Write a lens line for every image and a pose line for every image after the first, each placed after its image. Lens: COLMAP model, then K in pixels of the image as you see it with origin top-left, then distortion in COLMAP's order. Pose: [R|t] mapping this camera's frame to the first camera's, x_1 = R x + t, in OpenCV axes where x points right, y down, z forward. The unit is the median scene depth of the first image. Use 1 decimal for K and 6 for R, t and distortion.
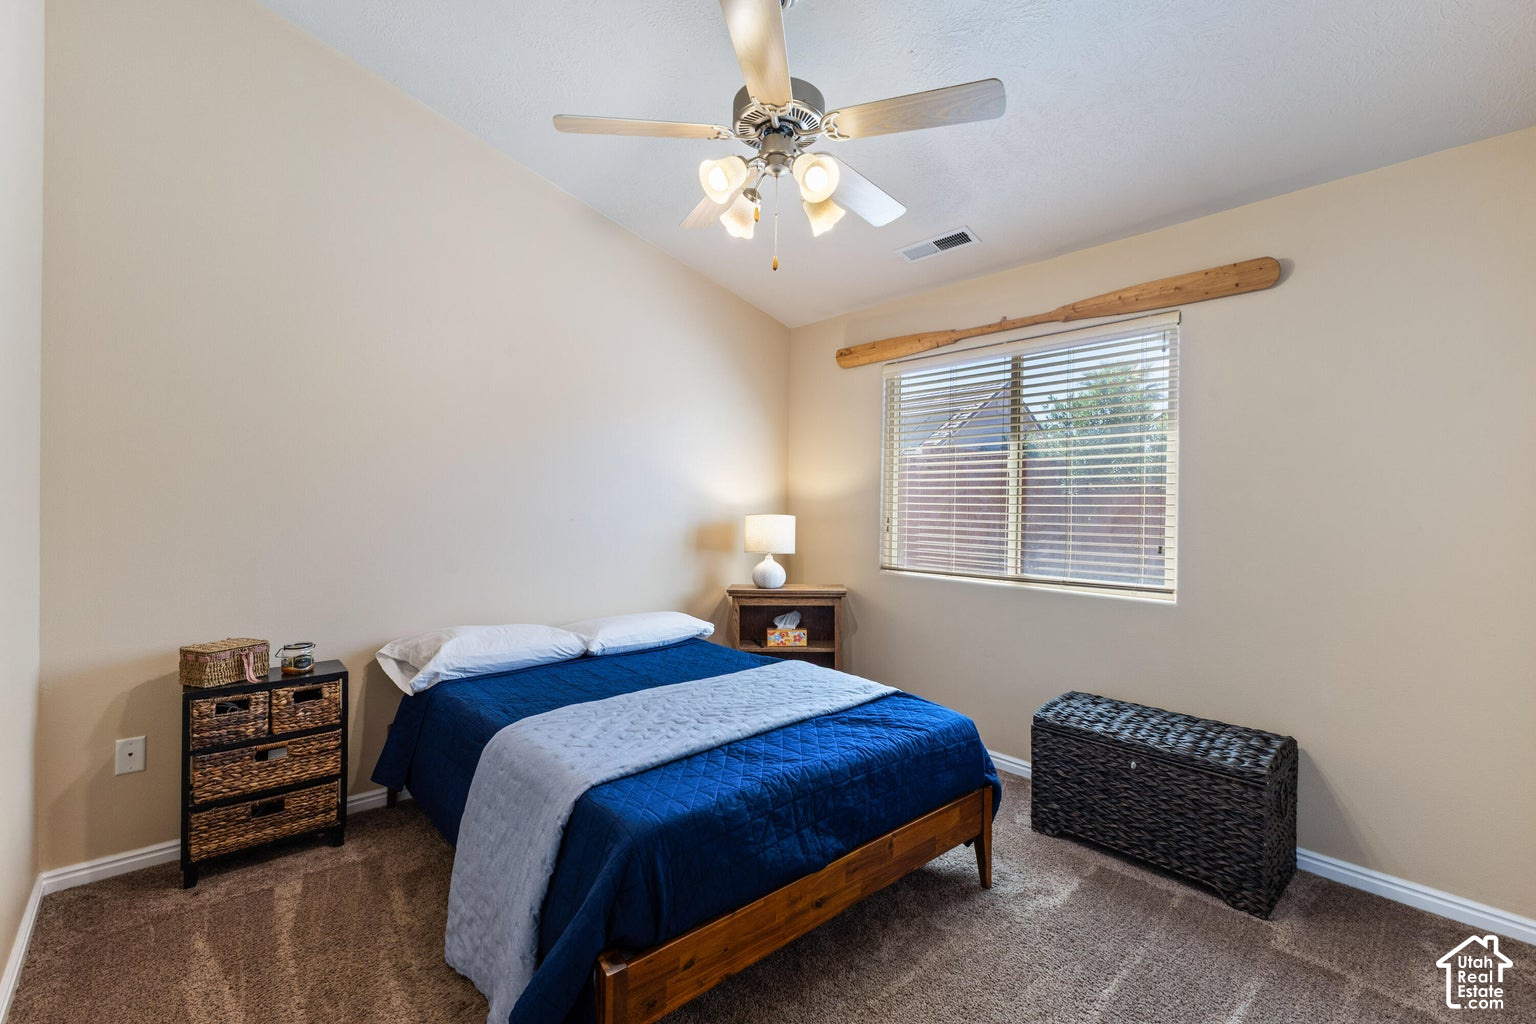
lens RADIAL K [[667.9, 0, 773.6], [0, 667.9, 506.0], [0, 0, 1]] dist [0.002783, -0.002383]
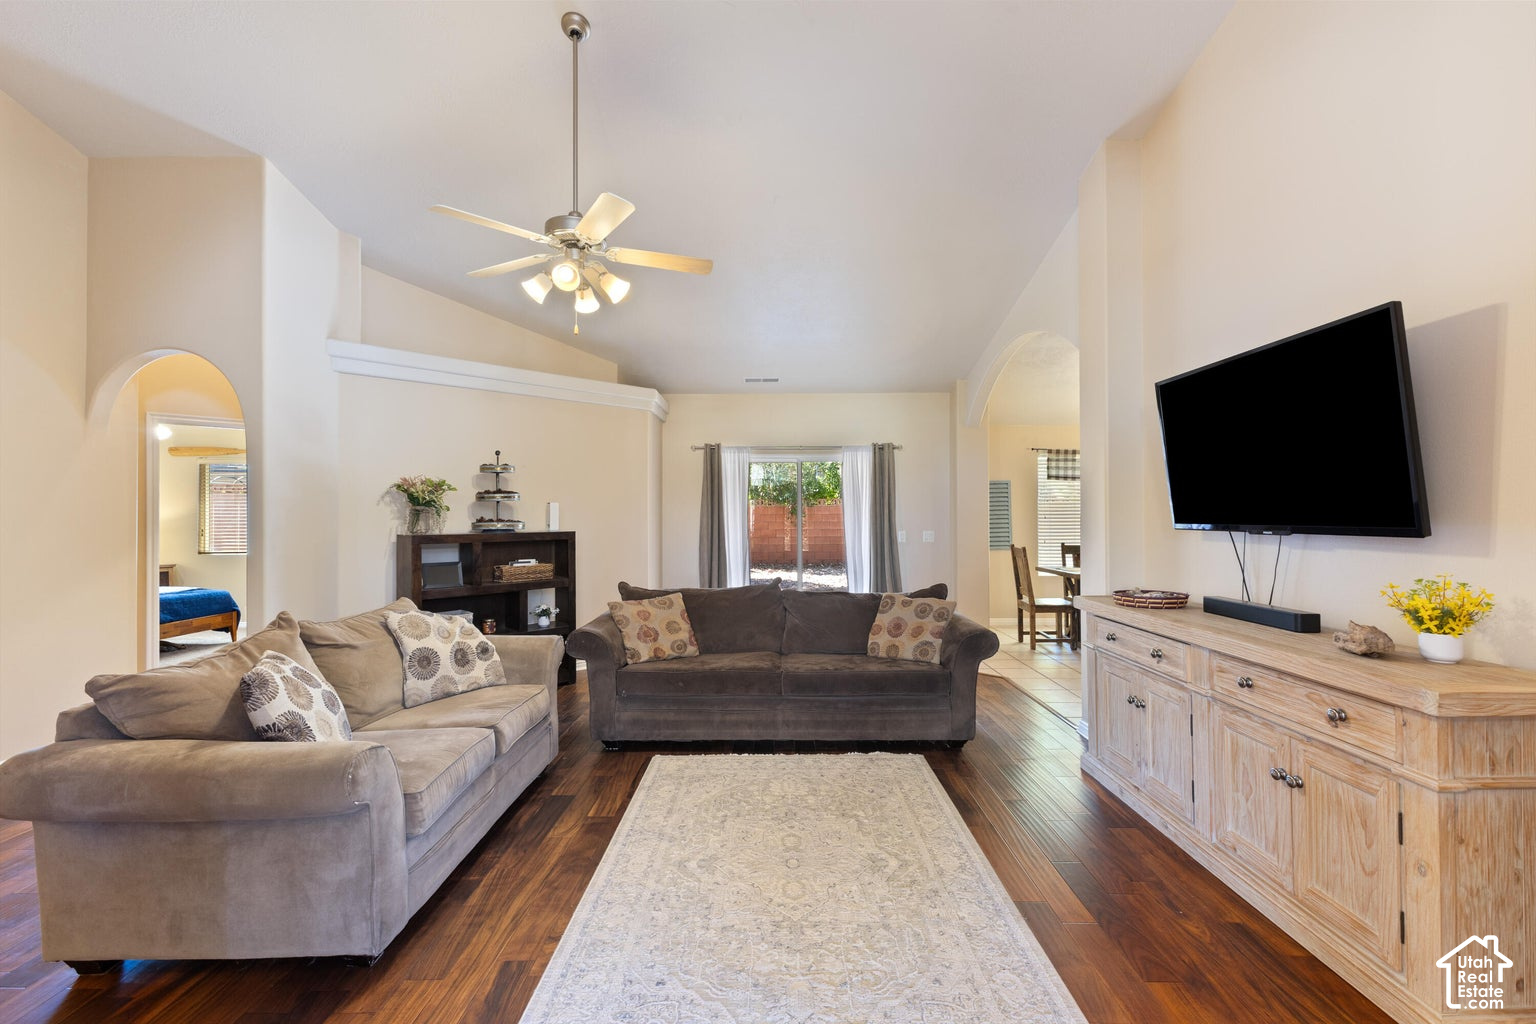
lens RADIAL K [[667.9, 0, 779.1], [0, 667.9, 512.2], [0, 0, 1]] dist [0.002783, -0.002383]
pose [[0.673852, -0.011002, 0.738784, -0.189922], [0.015604, 0.999878, 0.000658, -0.009585], [-0.738701, 0.011085, 0.673942, -2.089857]]
